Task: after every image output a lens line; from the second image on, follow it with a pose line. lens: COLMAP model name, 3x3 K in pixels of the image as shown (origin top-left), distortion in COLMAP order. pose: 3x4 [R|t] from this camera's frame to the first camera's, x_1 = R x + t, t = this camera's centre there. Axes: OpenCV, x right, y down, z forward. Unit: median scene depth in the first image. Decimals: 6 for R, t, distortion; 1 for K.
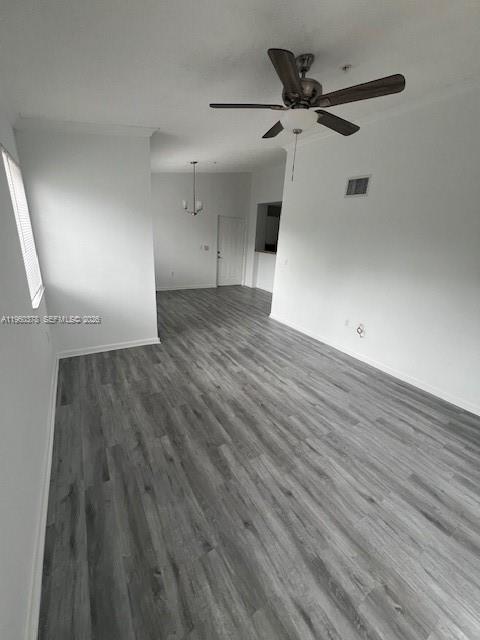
lens RADIAL K [[255.0, 0, 242.0], [0, 255.0, 314.2], [0, 0, 1]] dist [-0.001043, -0.002247]
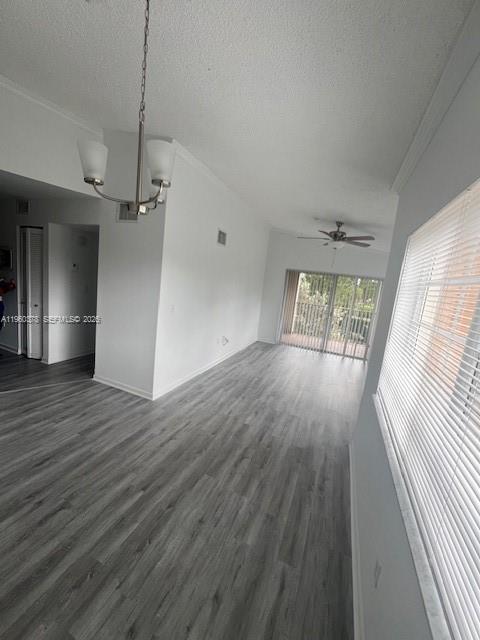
lens RADIAL K [[255.0, 0, 245.2], [0, 255.0, 317.0], [0, 0, 1]] dist [-0.001043, -0.002247]
pose [[-0.574744, -0.247605, 0.779975, -0.769841], [0.098837, 0.925145, 0.366521, -0.650826], [-0.812342, 0.287746, -0.507249, 1.842589]]
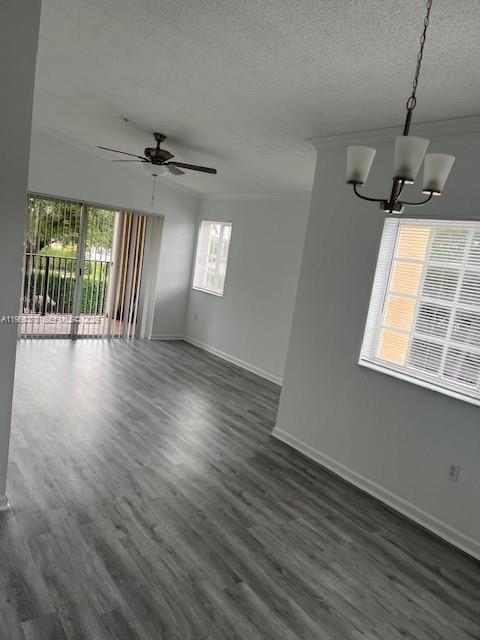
lens RADIAL K [[479.7, 0, 232.3], [0, 479.7, 319.5], [0, 0, 1]] dist [0.023691, -0.021913]
pose [[-0.978390, -0.189031, -0.083789, -0.083452], [-0.206604, 0.877564, 0.432662, -0.782653], [-0.008256, 0.440624, -0.897654, 2.378892]]
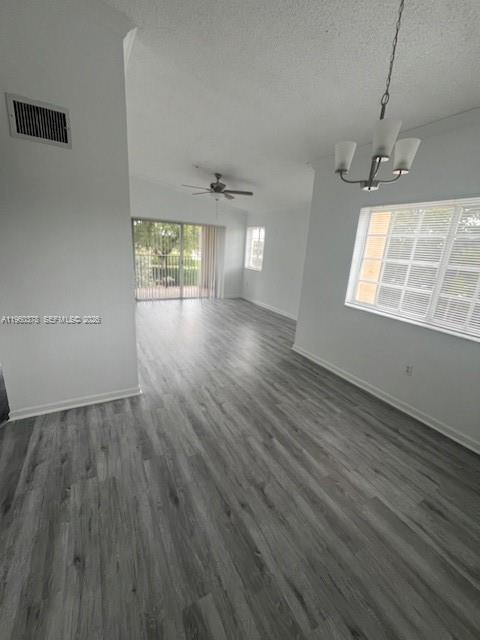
lens RADIAL K [[255.0, 0, 238.6], [0, 255.0, 317.5], [0, 0, 1]] dist [-0.001043, -0.002247]
pose [[-0.990352, -0.135855, 0.027308, -0.128833], [-0.098323, 0.827780, 0.552371, -0.711482], [-0.097647, 0.544357, -0.833151, 2.267565]]
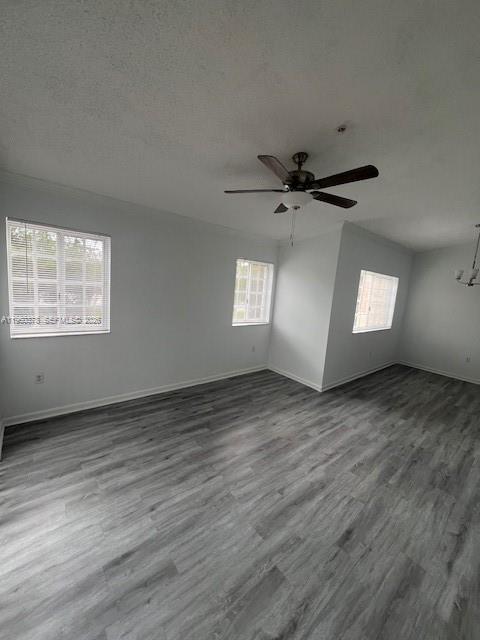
lens RADIAL K [[258.4, 0, 244.4], [0, 258.4, 311.4], [0, 0, 1]] dist [-0.003445, 0.000067]
pose [[0.145235, 0.057070, -0.987750, 0.870895], [-0.366413, 0.930452, -0.000117, -0.109641], [0.919048, 0.361941, 0.156046, 0.476138]]
